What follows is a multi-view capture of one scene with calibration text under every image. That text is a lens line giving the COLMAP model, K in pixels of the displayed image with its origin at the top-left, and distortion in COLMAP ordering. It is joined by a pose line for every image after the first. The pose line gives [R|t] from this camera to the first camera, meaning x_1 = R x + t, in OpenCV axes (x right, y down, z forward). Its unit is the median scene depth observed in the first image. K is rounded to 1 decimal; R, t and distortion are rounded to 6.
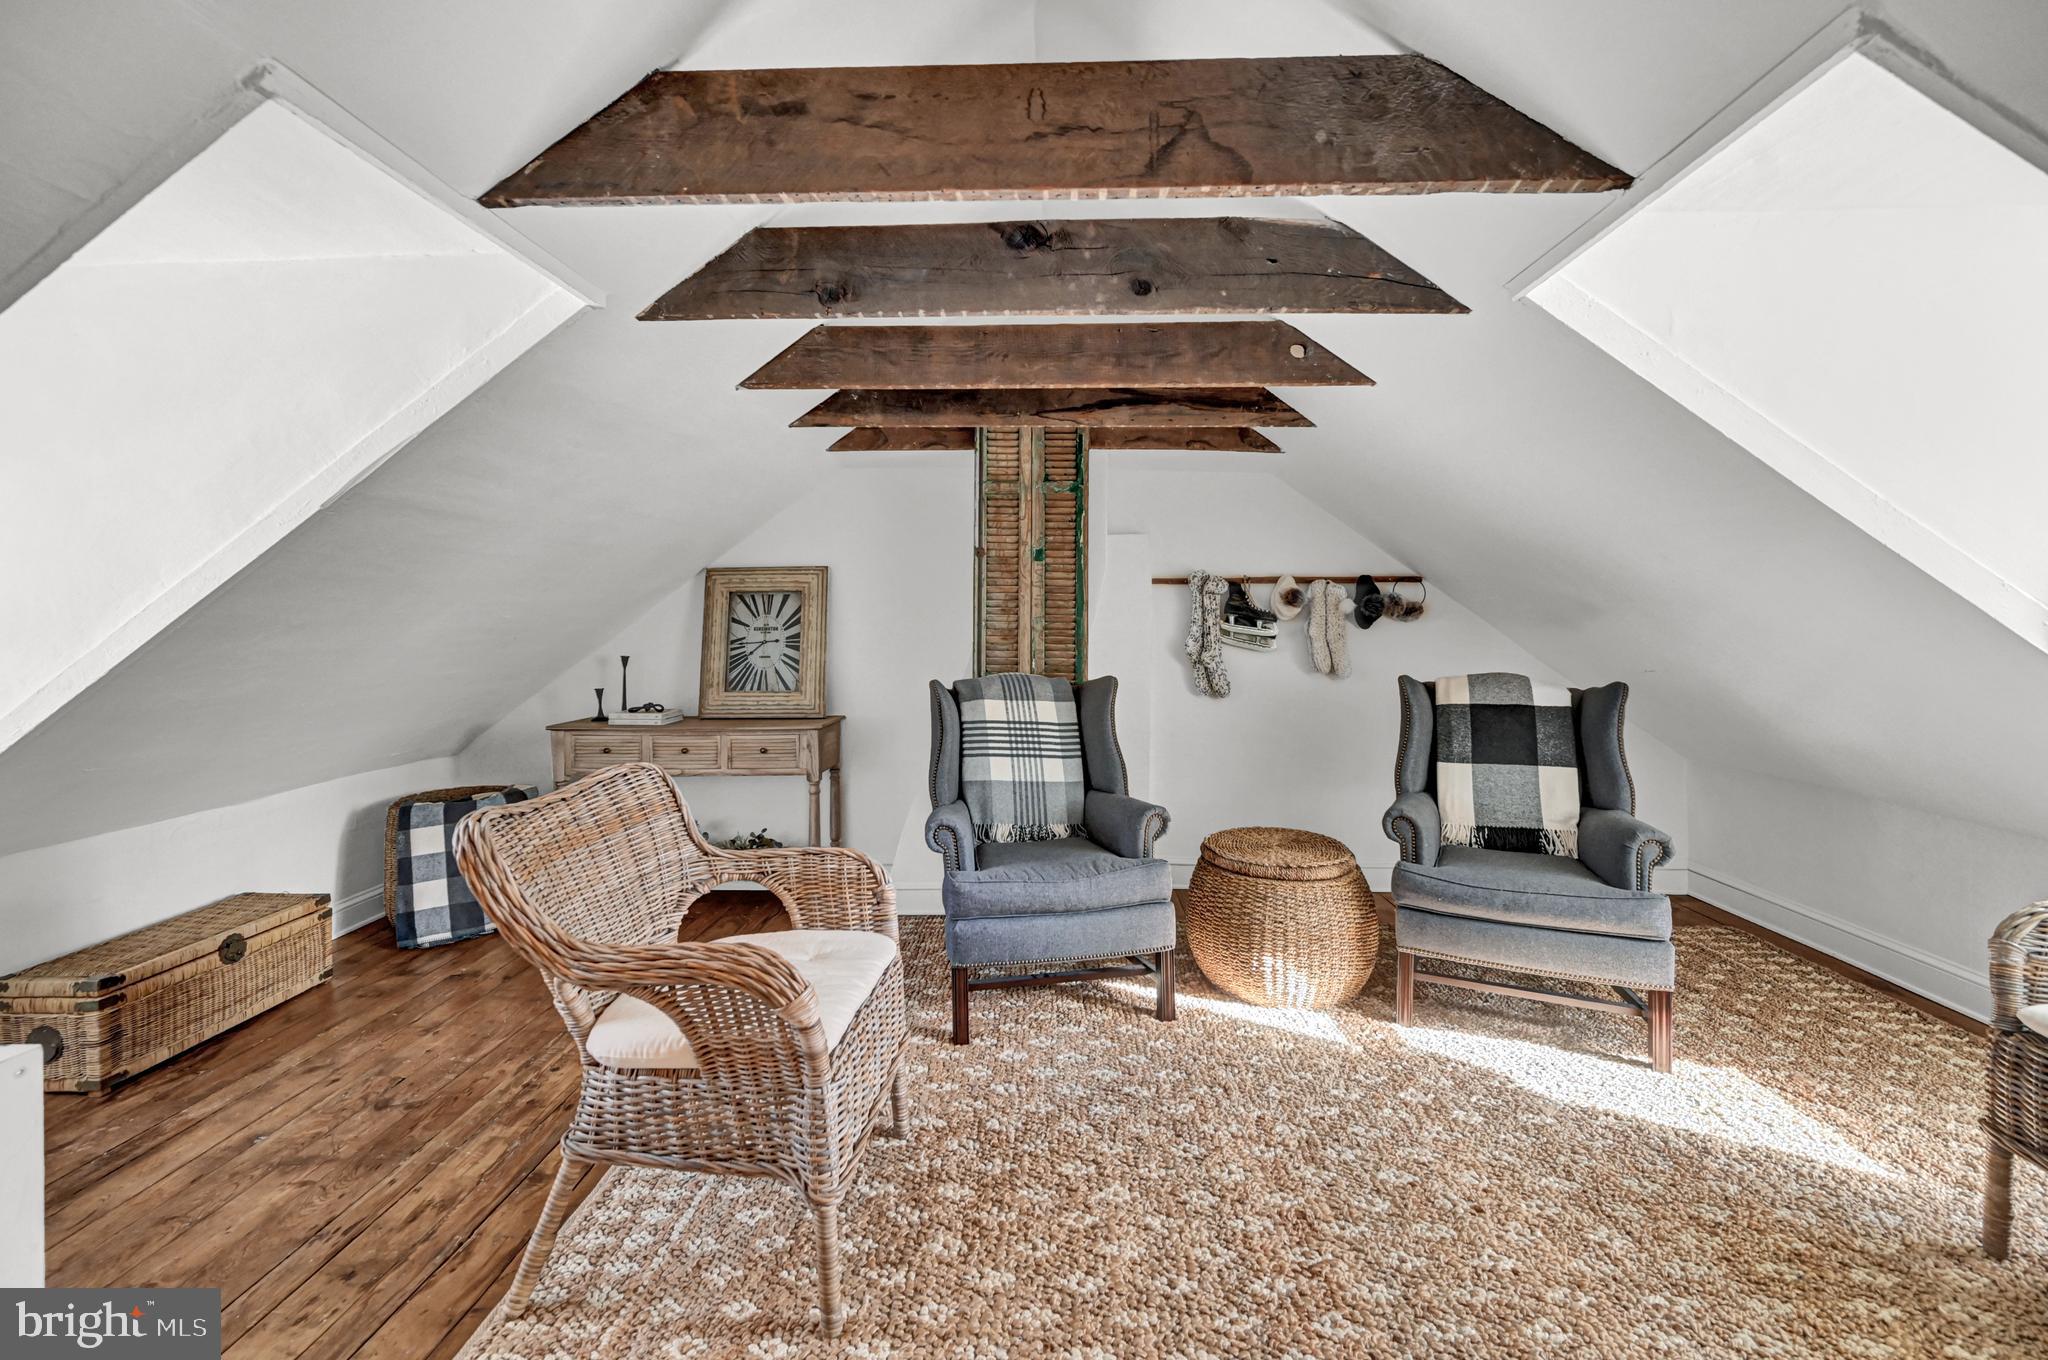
lens RADIAL K [[822.6, 0, 1024.0], [0, 822.6, 622.6], [0, 0, 1]] dist [-0.001323, 0.000646]
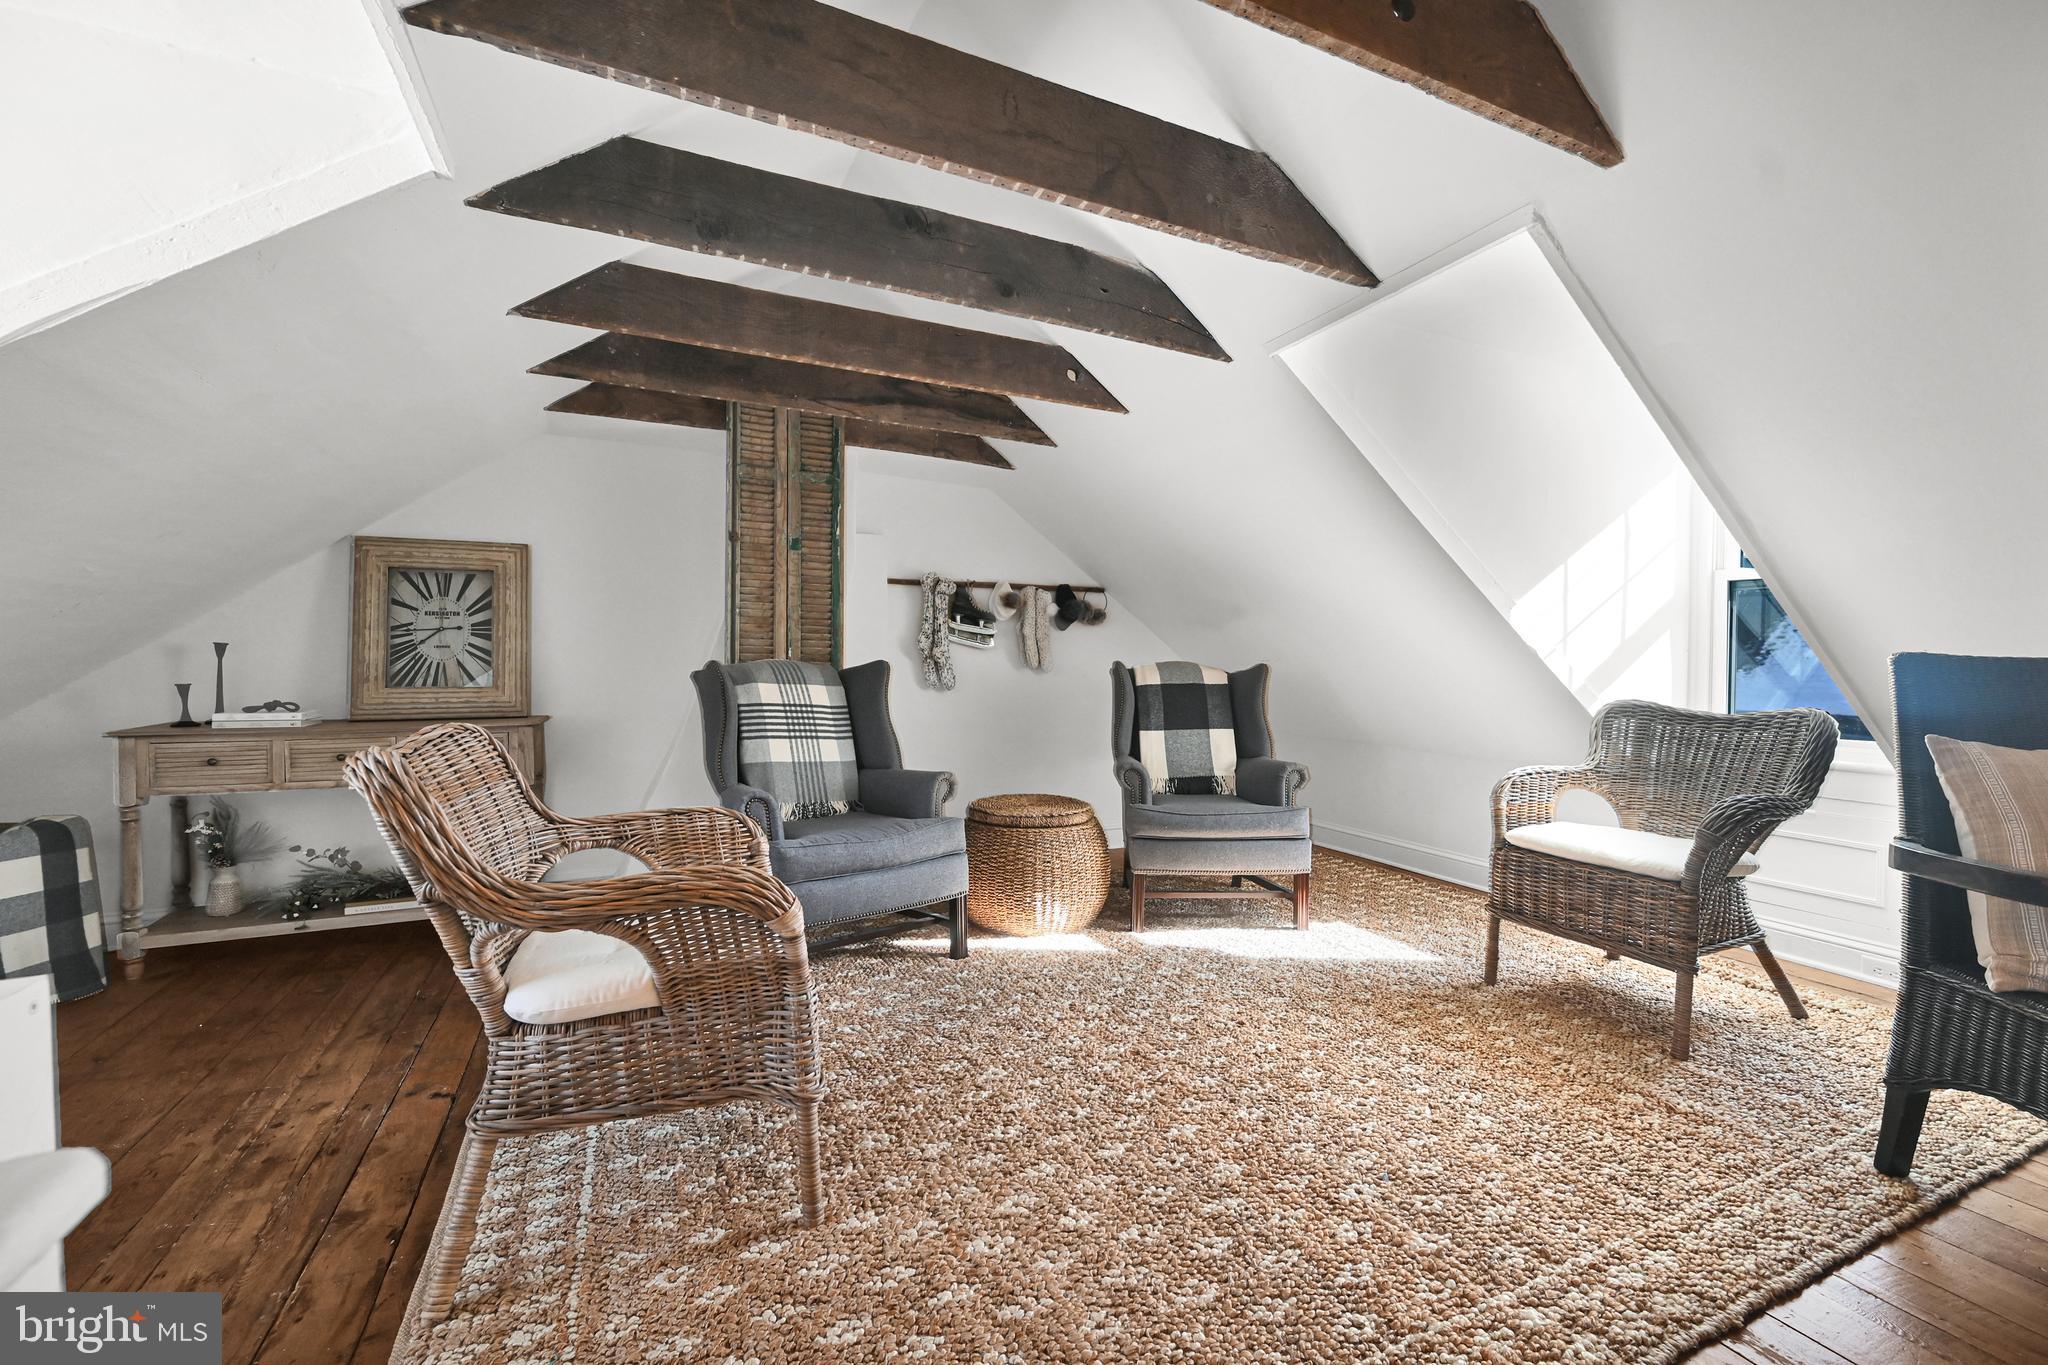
lens RADIAL K [[824.0, 0, 1011.8], [0, 824.0, 677.9], [0, 0, 1]] dist [0.000696, 0.000194]
pose [[0.893060, -0.000395, 0.449937, -0.197620], [-0.009936, 0.999738, 0.020598, 0.057304], [-0.449828, -0.022866, 0.892823, -0.017842]]
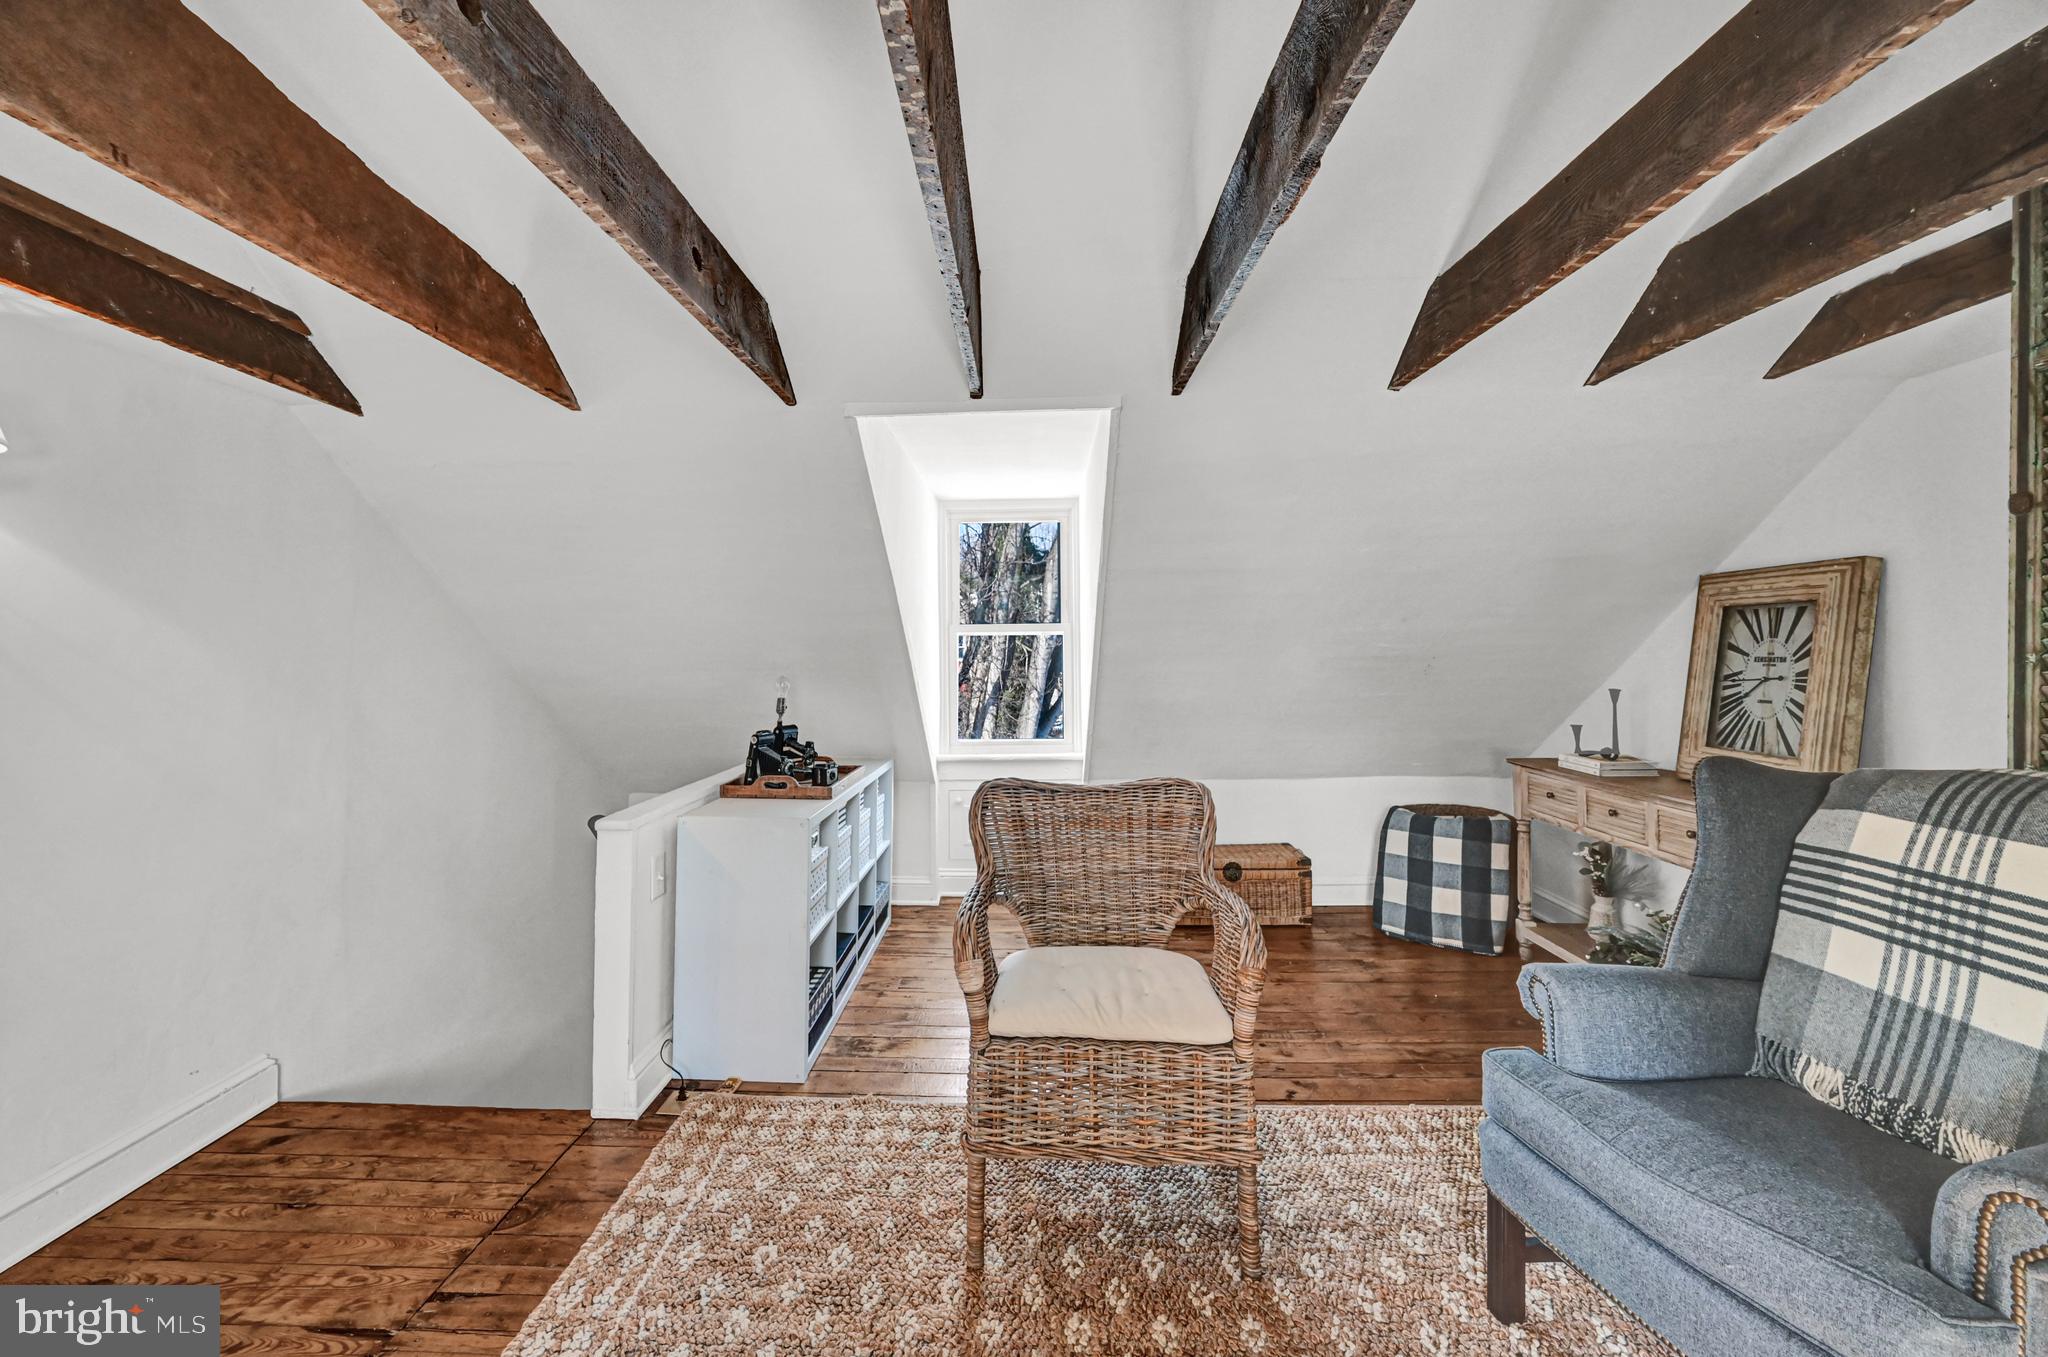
lens RADIAL K [[849.2, 0, 1016.7], [0, 849.2, 640.5], [0, 0, 1]] dist [0.000273, 0.000089]
pose [[0.027298, -0.005395, -0.999613, 0.407397], [0.009460, 0.999942, -0.005139, -0.011492], [0.999583, -0.009316, 0.027347, 0.424548]]
